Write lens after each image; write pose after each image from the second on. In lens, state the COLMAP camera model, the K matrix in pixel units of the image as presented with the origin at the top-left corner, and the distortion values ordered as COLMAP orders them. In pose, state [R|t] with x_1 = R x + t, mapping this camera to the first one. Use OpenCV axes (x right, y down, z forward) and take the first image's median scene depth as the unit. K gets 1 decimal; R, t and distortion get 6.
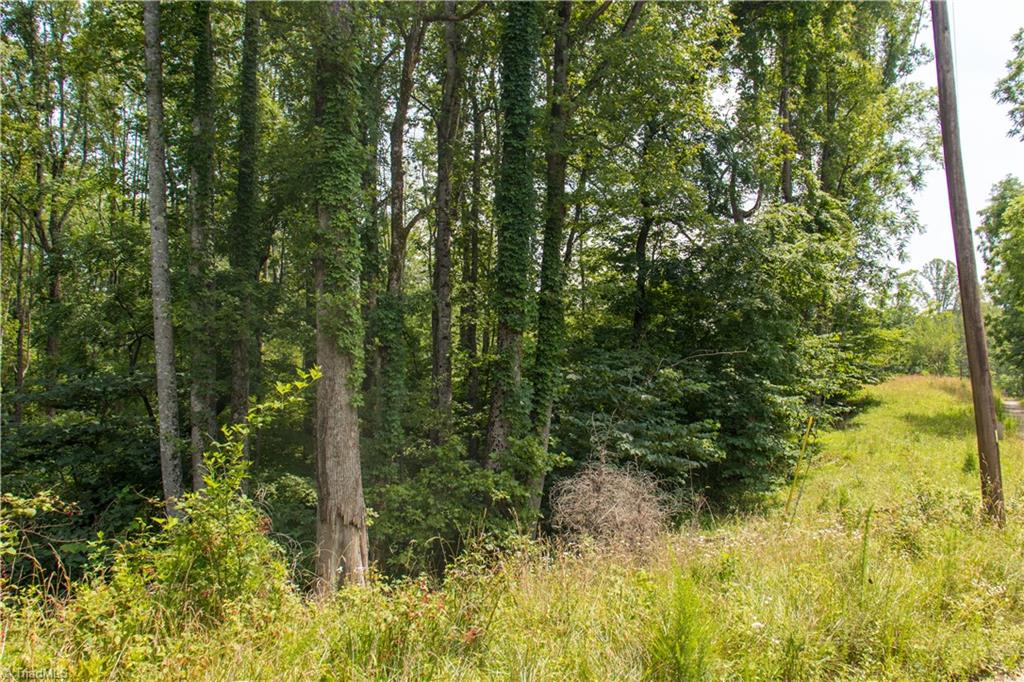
lens RADIAL K [[836.7, 0, 515.4], [0, 836.7, 341.0], [0, 0, 1]] dist [0.021749, -0.008619]
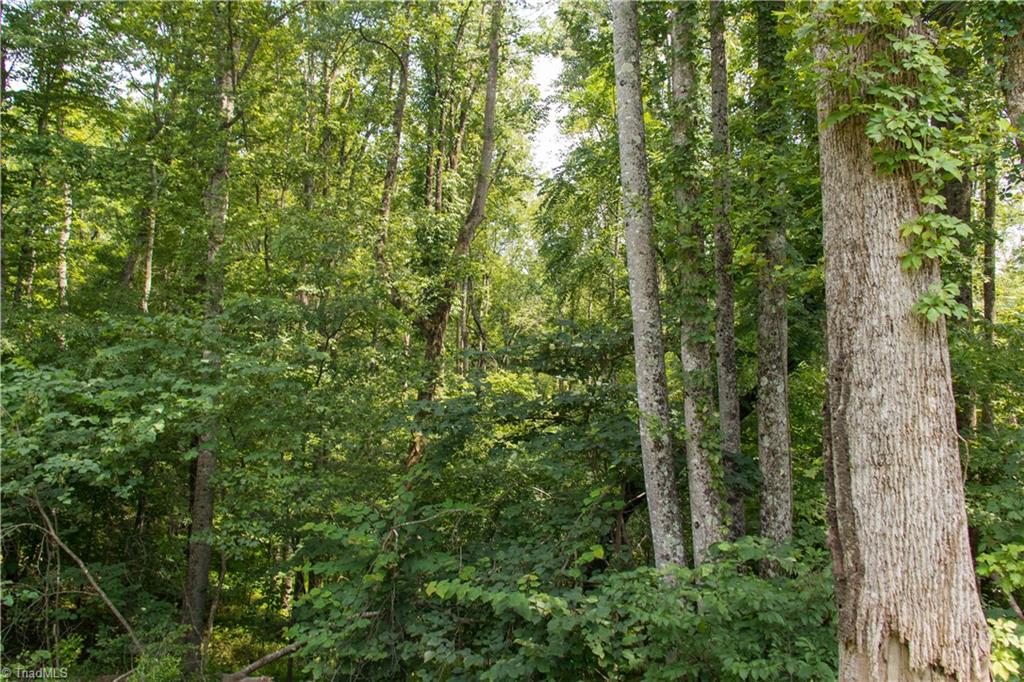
lens RADIAL K [[836.7, 0, 514.8], [0, 836.7, 345.5], [0, 0, 1]] dist [0.021749, -0.008619]
pose [[0.723921, -0.032994, -0.689093, -0.080518], [0.040859, 0.999153, -0.004916, 0.083258], [0.688672, -0.024597, 0.724656, 0.638264]]
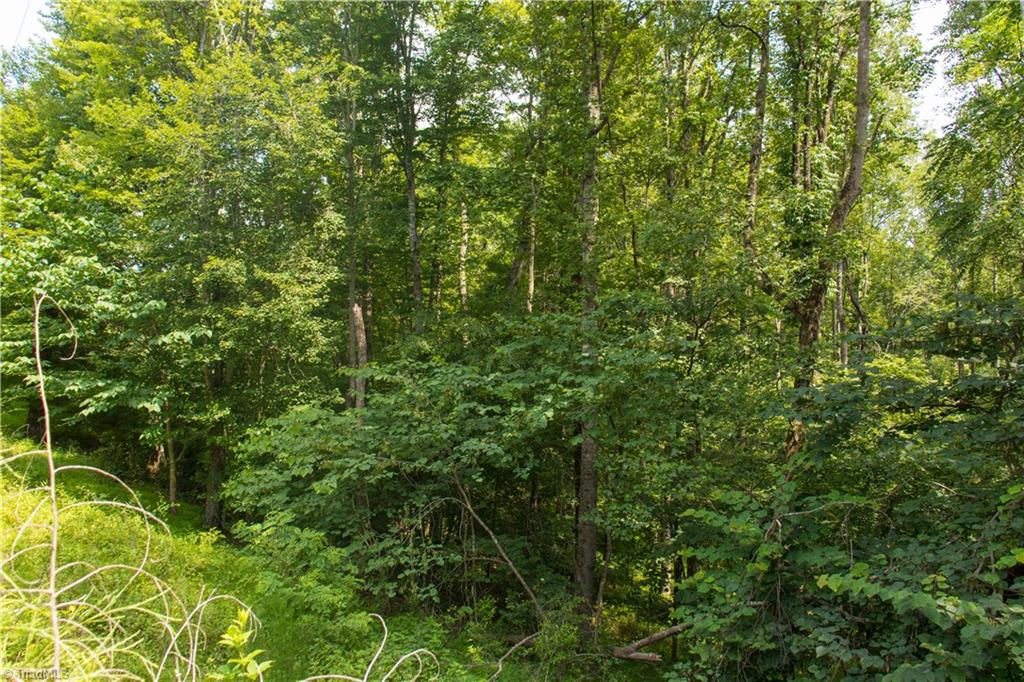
lens RADIAL K [[836.7, 0, 509.4], [0, 836.7, 344.0], [0, 0, 1]] dist [0.021749, -0.008619]
pose [[0.364127, -0.047844, -0.930119, -0.071636], [0.076522, 0.996840, -0.021319, 0.084108], [0.928200, -0.063411, 0.366638, 0.622237]]
